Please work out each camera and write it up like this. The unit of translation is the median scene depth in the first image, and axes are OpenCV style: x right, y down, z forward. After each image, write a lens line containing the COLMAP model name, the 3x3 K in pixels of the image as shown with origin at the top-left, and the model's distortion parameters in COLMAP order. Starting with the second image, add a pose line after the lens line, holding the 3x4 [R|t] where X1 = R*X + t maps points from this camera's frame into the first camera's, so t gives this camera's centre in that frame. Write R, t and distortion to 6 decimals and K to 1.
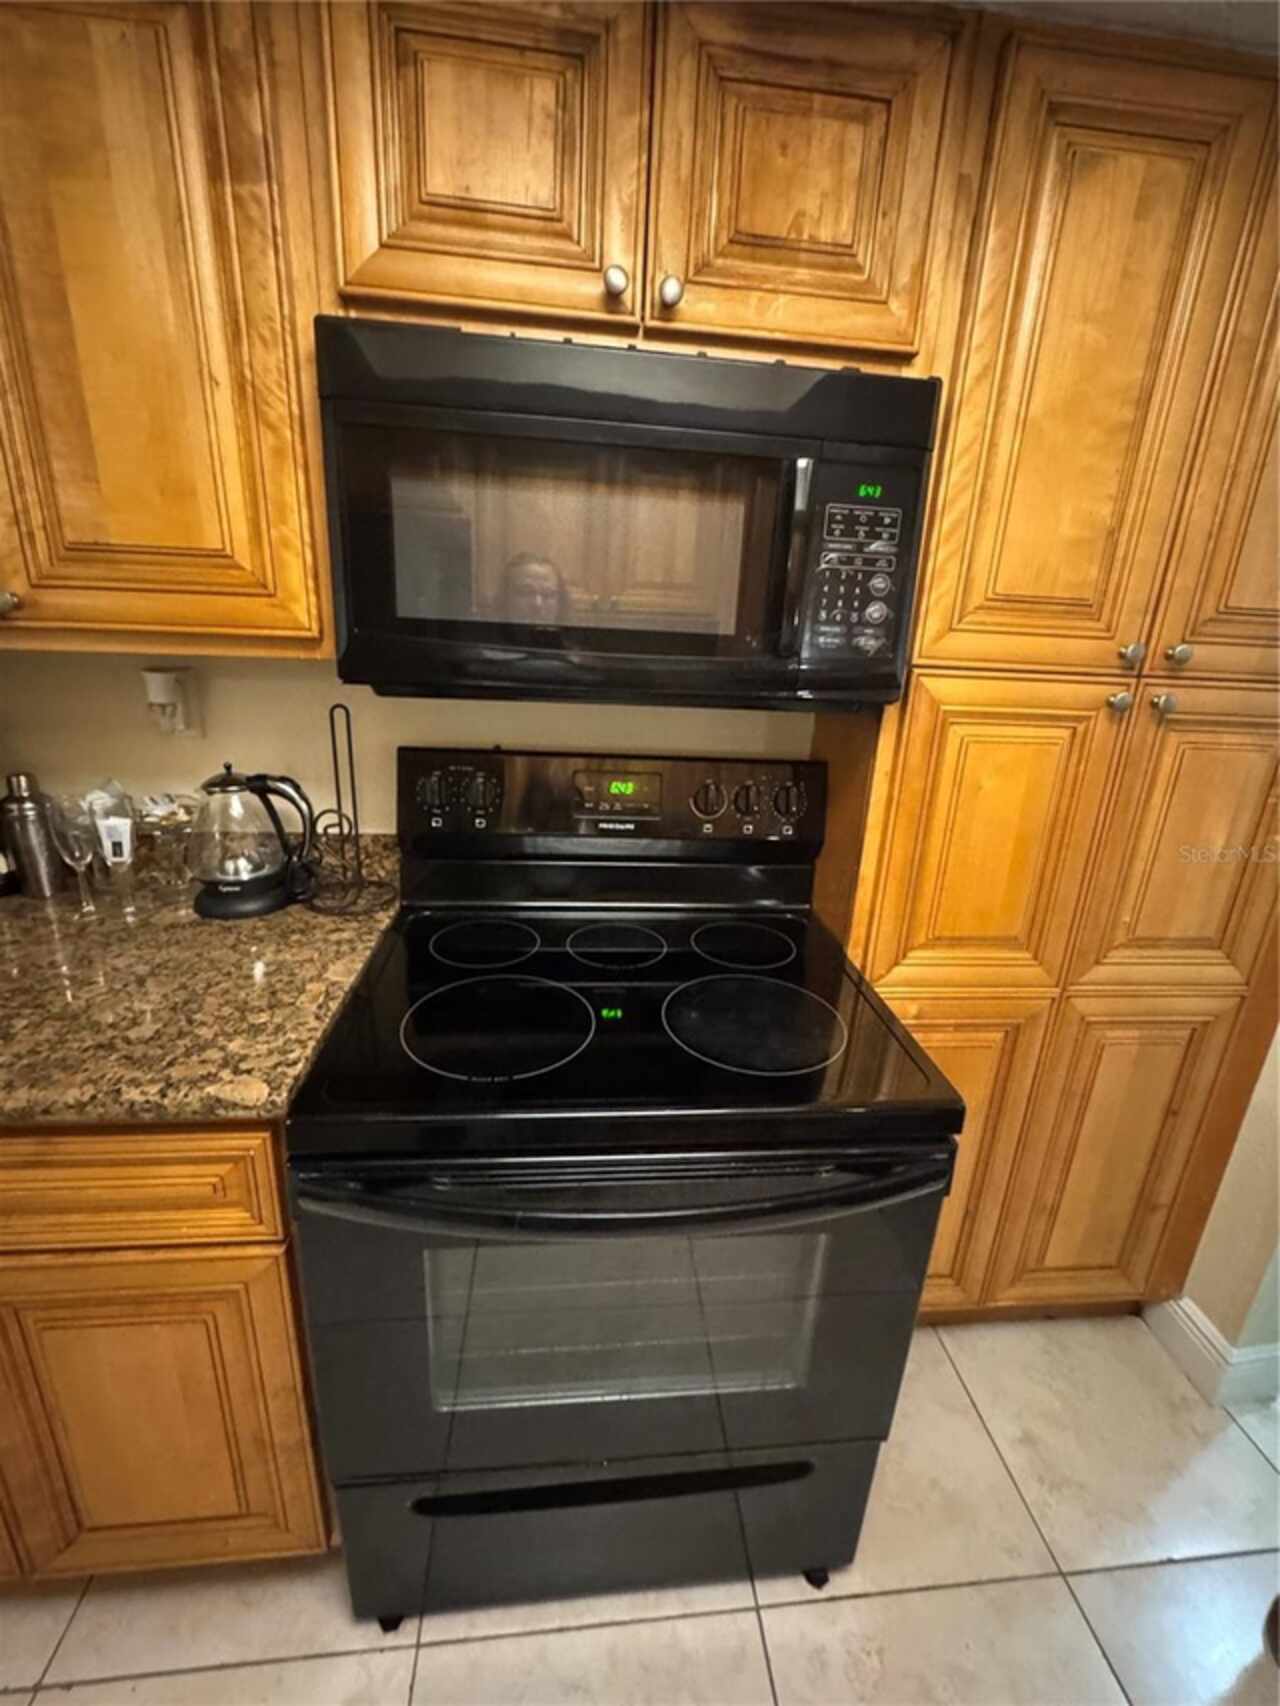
lens RADIAL K [[711.7, 0, 643.9], [0, 711.7, 851.0], [0, 0, 1]] dist [-0.001957, -0.000271]
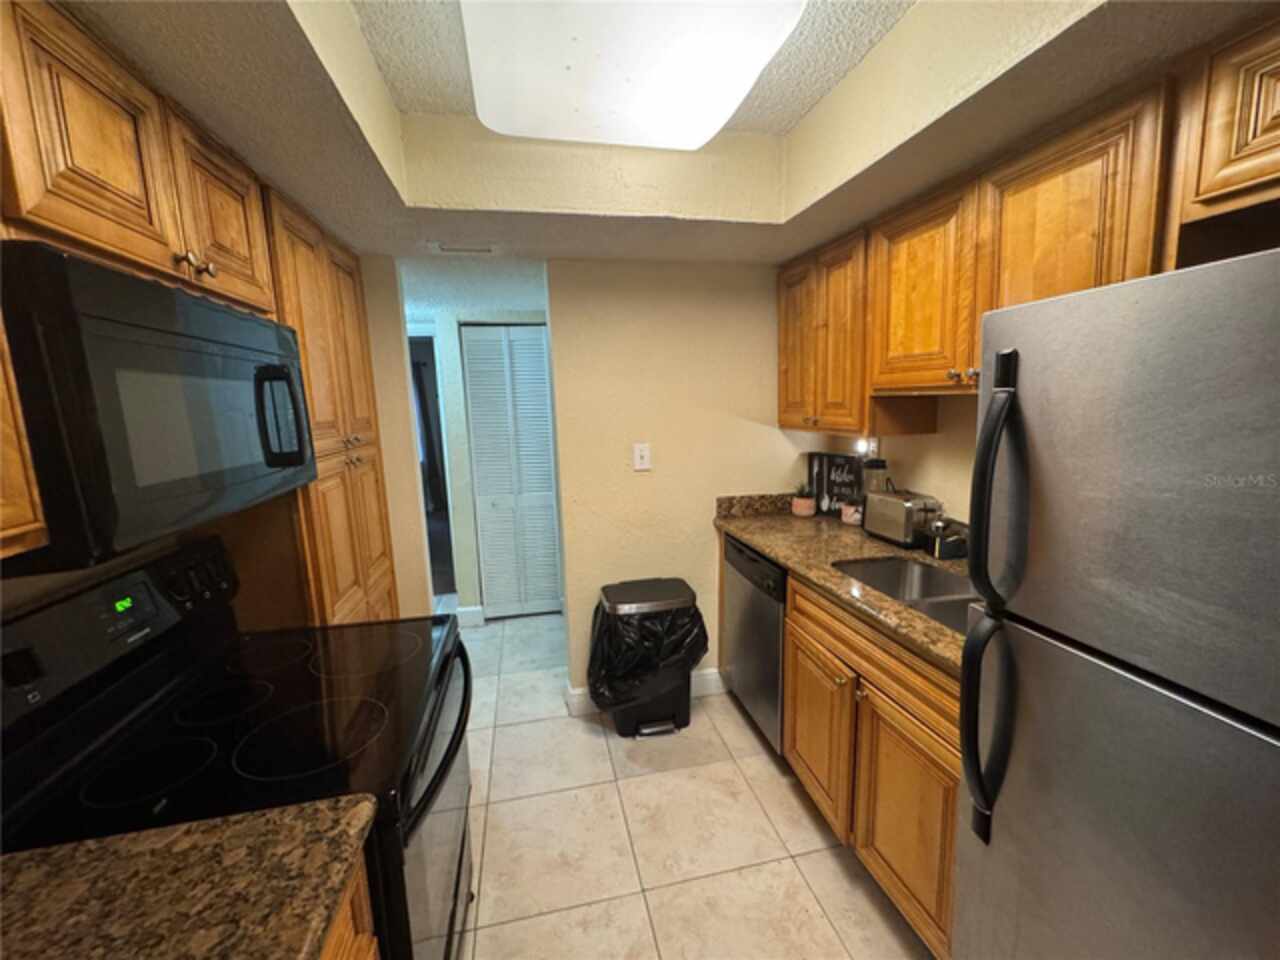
lens RADIAL K [[534.0, 0, 637.6], [0, 534.0, 473.9], [0, 0, 1]] dist [-0.001957, -0.000271]
pose [[-0.108695, -0.180643, 0.977524, -1.404764], [0.327528, 0.921935, 0.206789, -0.288104], [-0.938569, 0.342643, -0.041044, 0.288514]]
